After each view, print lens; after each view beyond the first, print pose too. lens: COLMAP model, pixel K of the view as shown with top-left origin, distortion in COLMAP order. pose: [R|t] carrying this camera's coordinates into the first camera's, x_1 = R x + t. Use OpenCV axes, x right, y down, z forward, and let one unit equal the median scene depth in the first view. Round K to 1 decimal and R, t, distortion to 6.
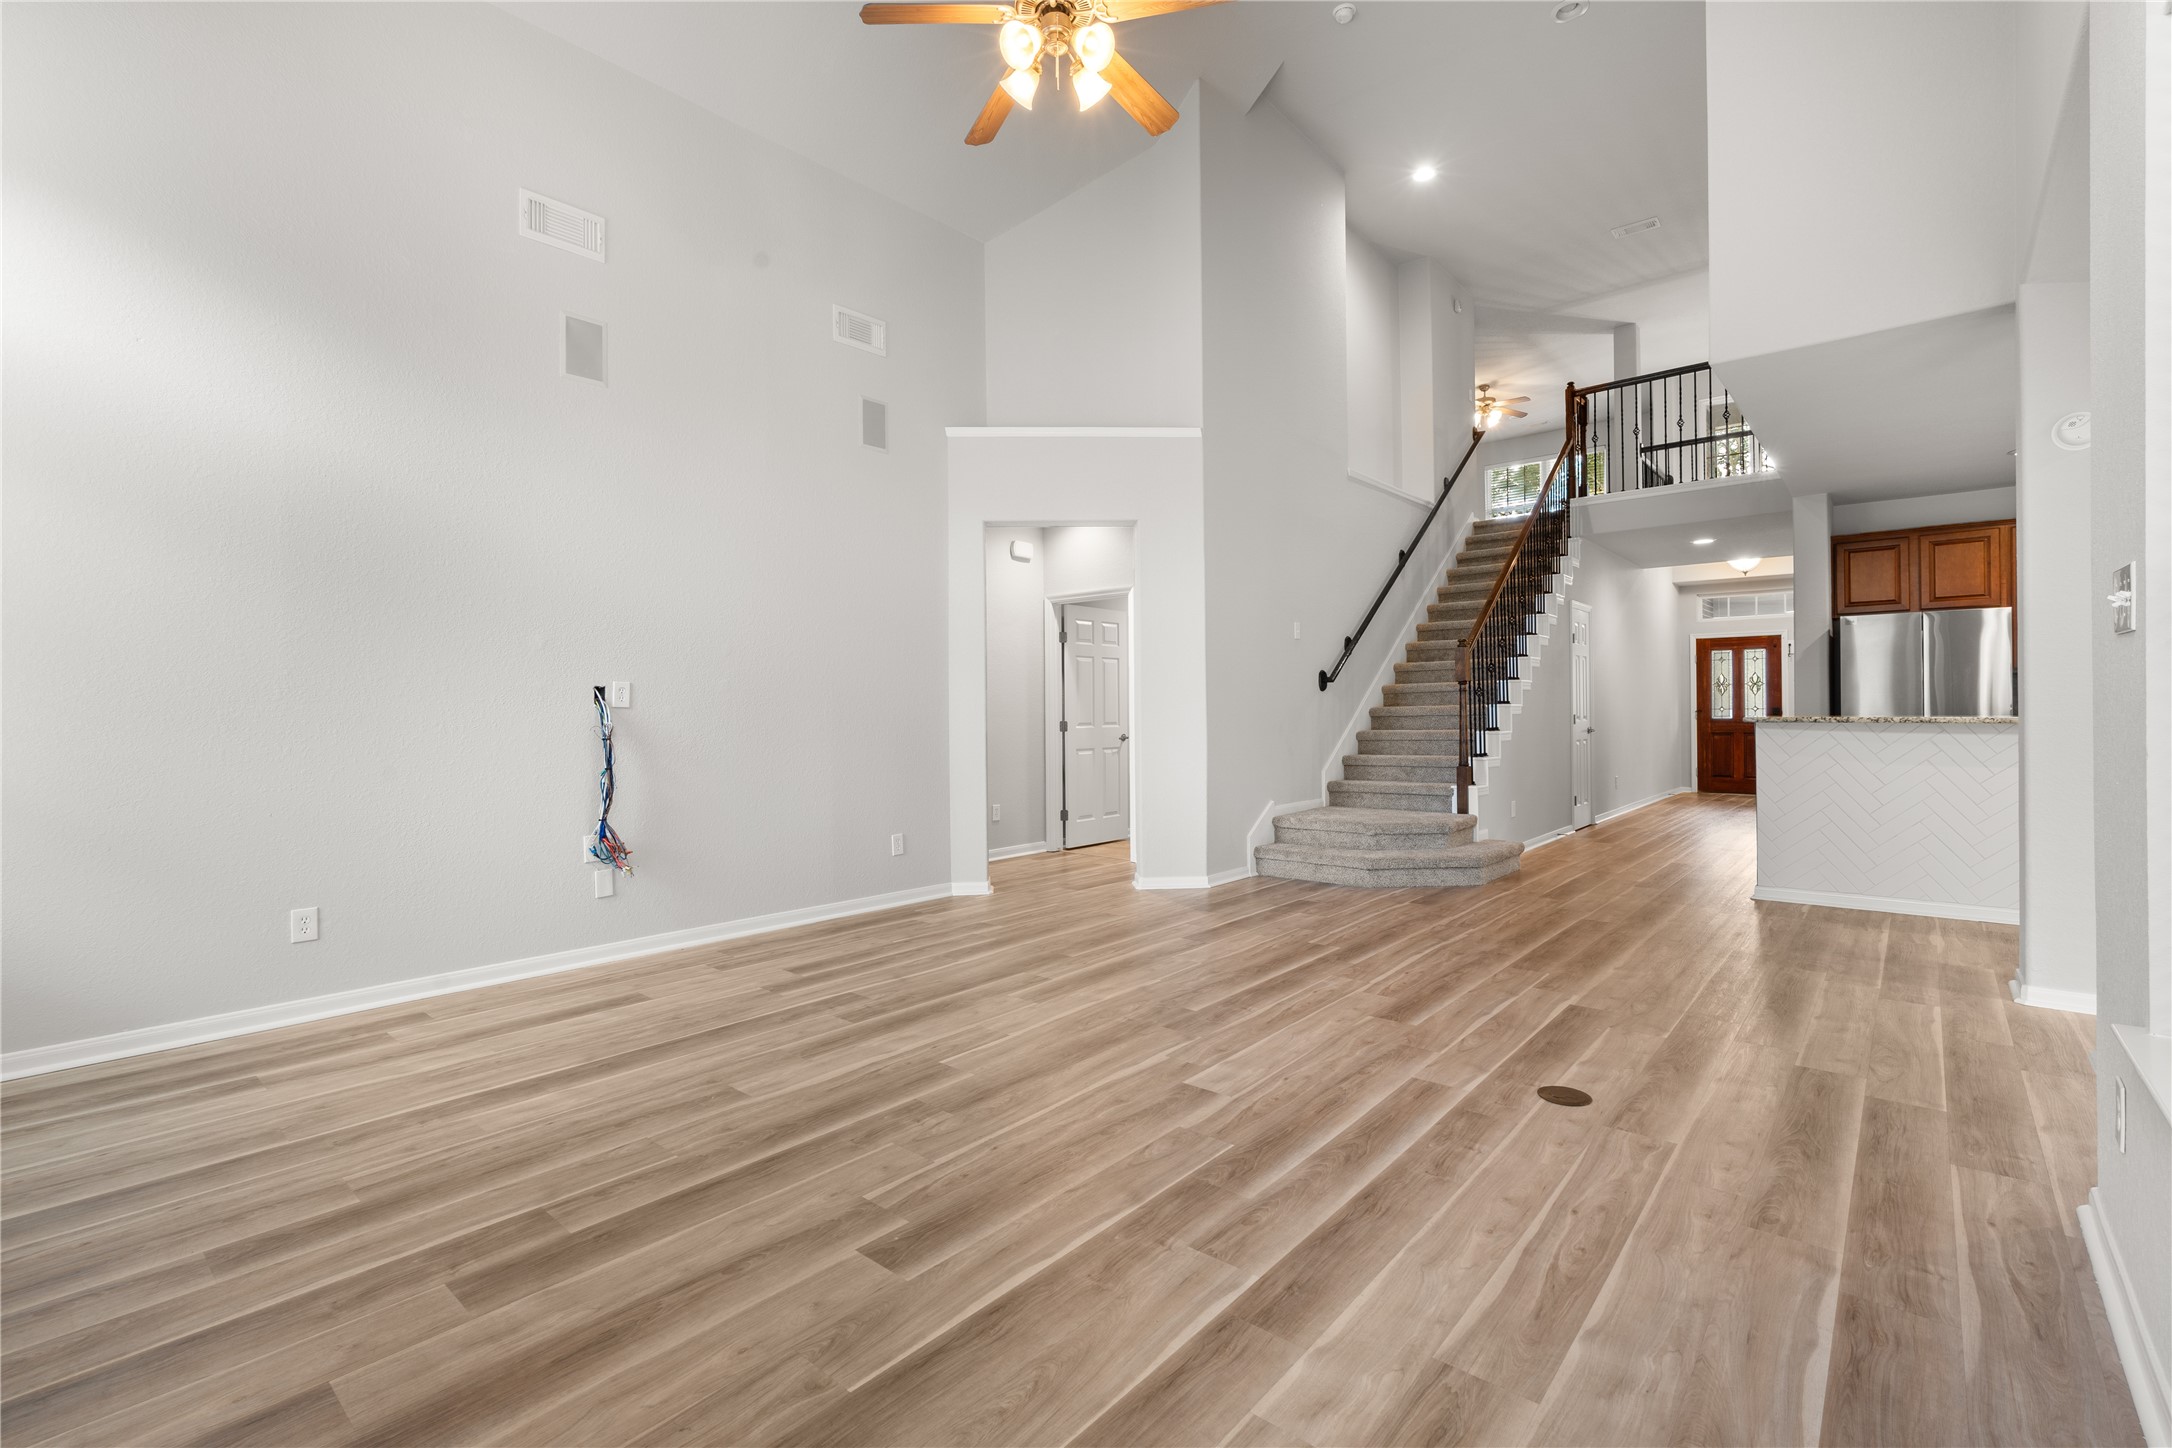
lens RADIAL K [[958.9, 0, 1094.8], [0, 958.9, 699.9], [0, 0, 1]] dist [-0.002337, -0.000044]
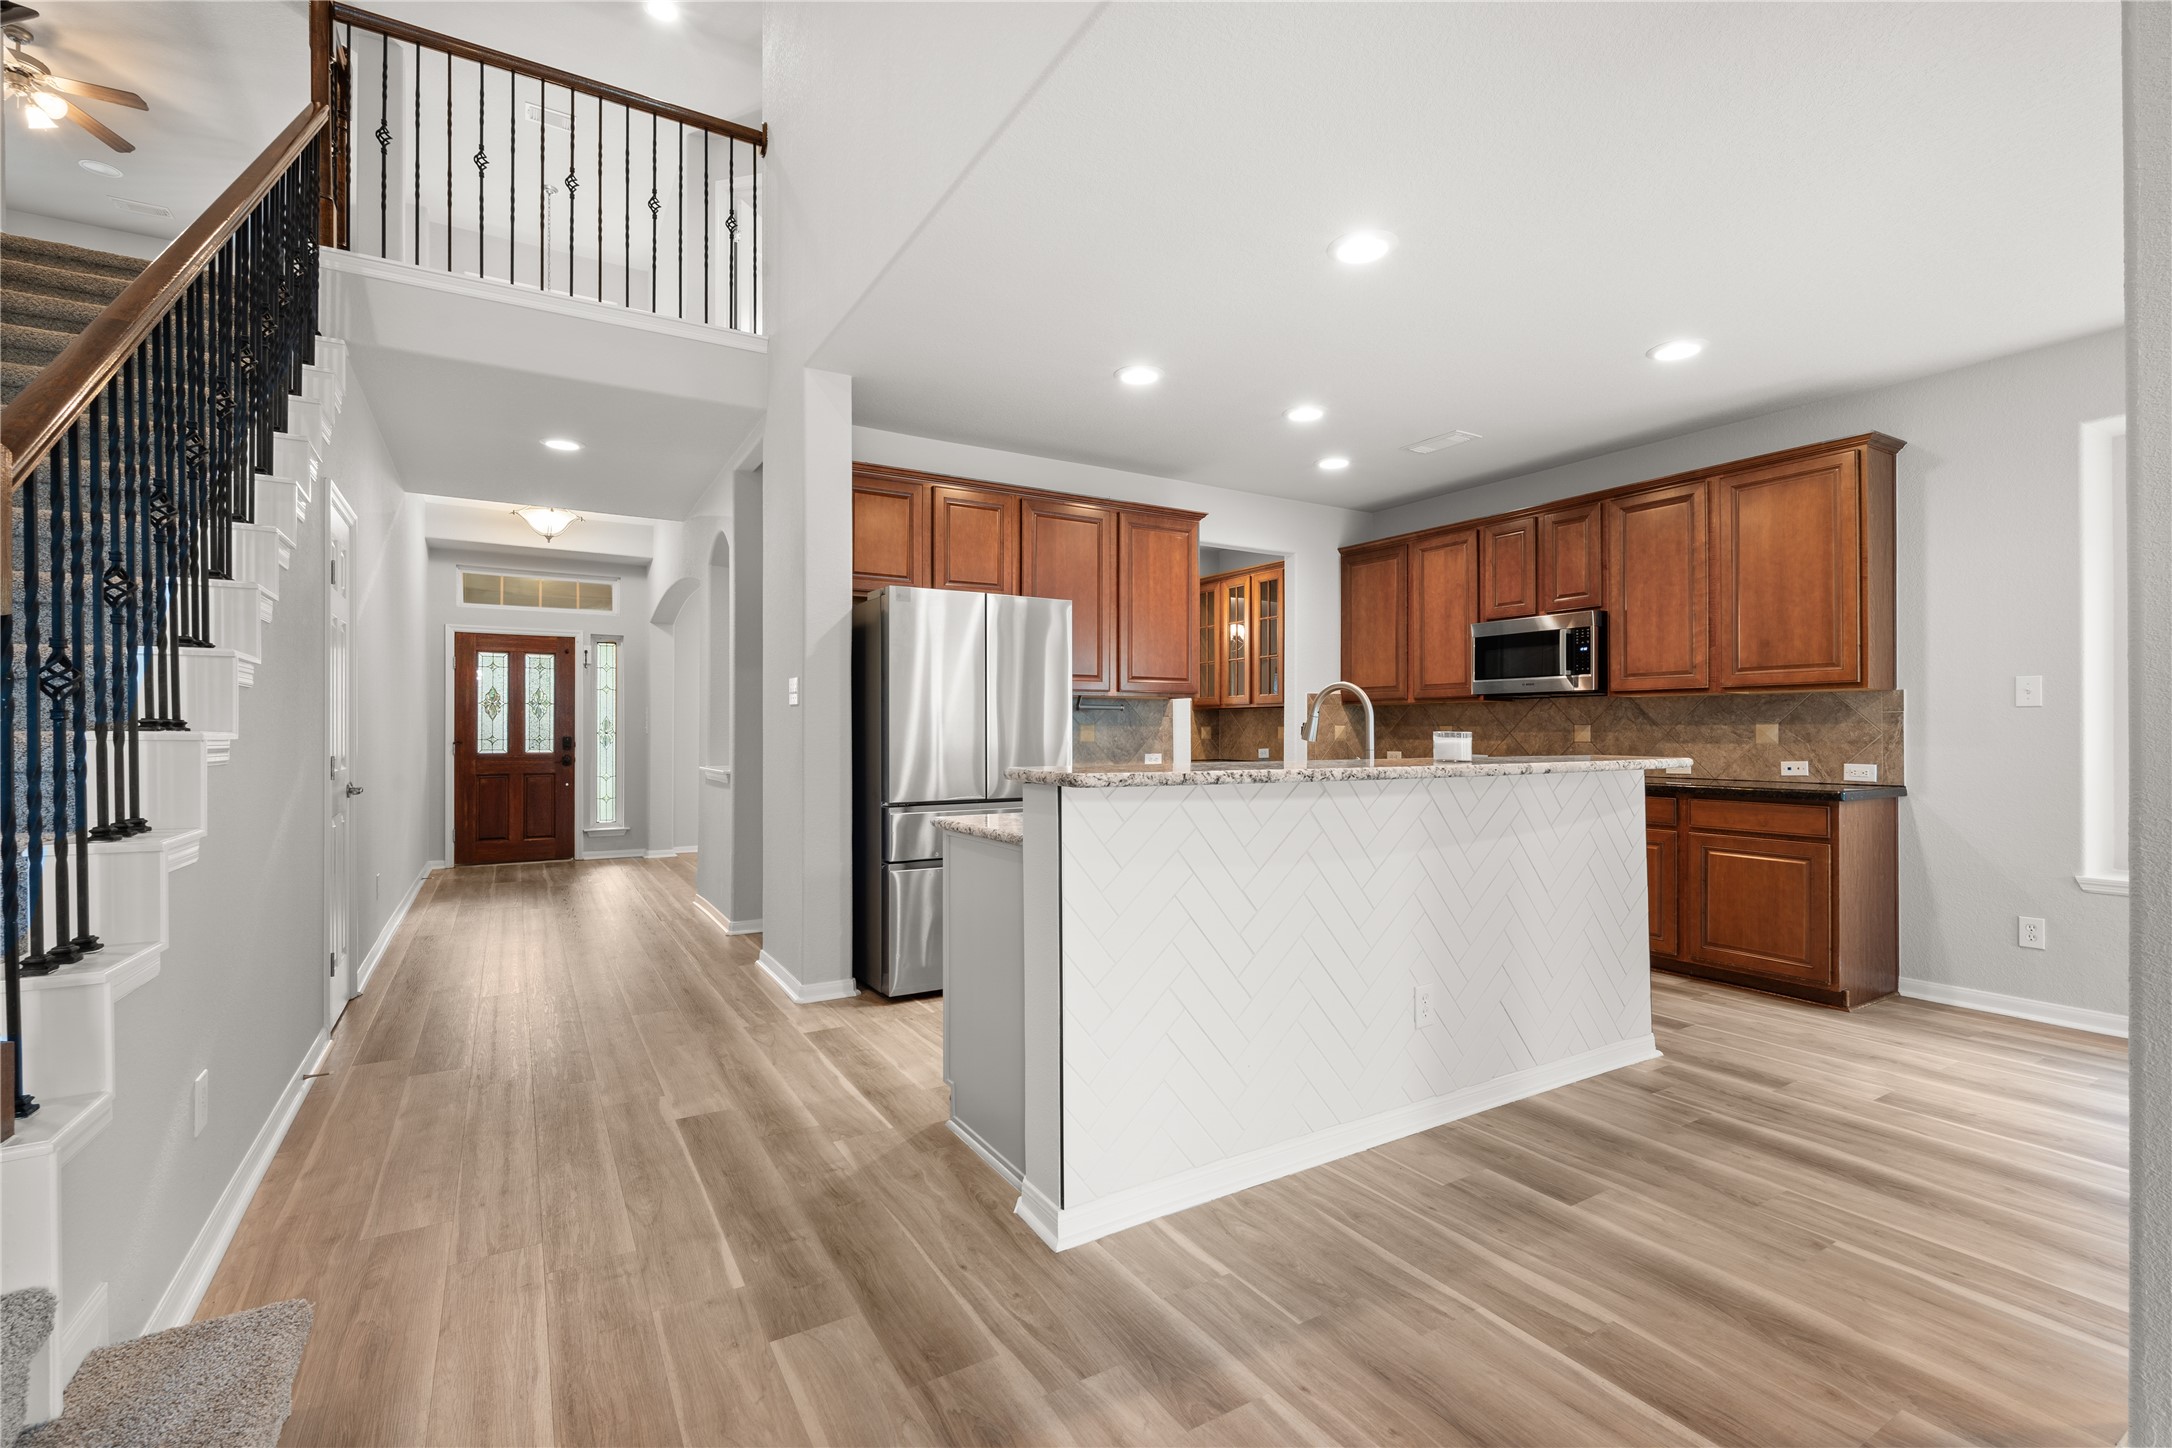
lens RADIAL K [[957.6, 0, 1086.0], [0, 957.6, 724.0], [0, 0, 1]] dist [0.001582, -0.000196]
pose [[0.310853, 0.015555, 0.950331, 0.499803], [-0.013476, 0.999838, -0.011958, 0.004485], [-0.950362, -0.009090, 0.311012, 1.363537]]
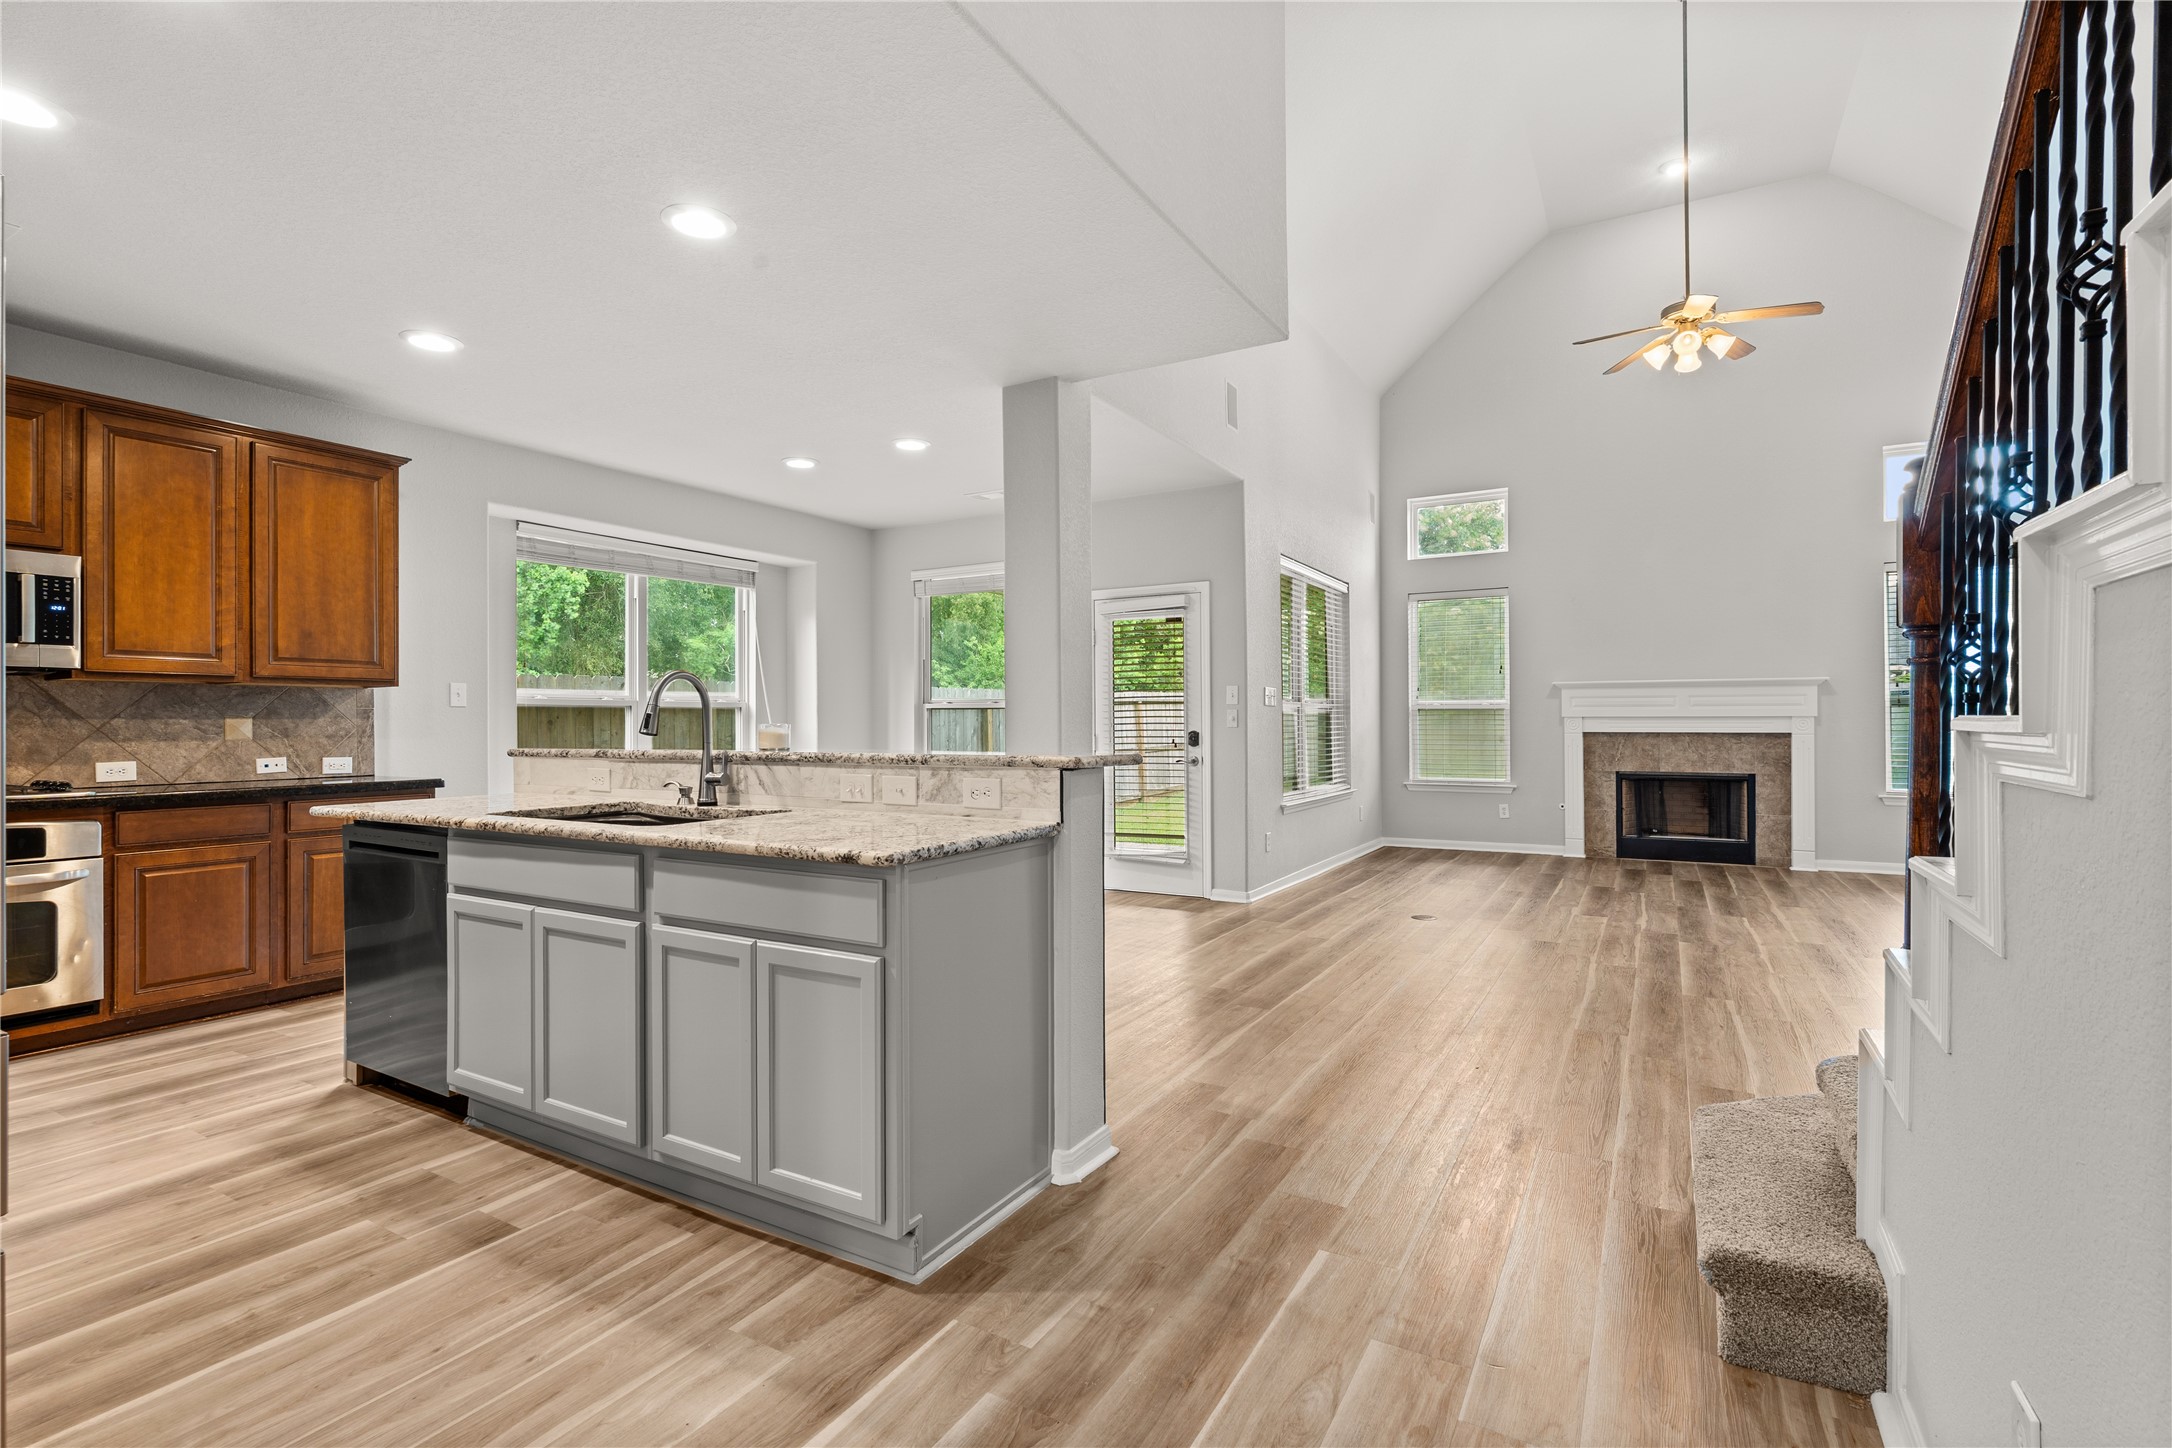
lens RADIAL K [[994.1, 0, 1088.6], [0, 994.1, 734.8], [0, 0, 1]] dist [-0.002595, -0.000708]
pose [[-0.982233, 0.014660, -0.187090, 1.213650], [0.014529, 0.999892, 0.002069, 0.009488], [0.187100, -0.000686, -0.982341, 2.283471]]
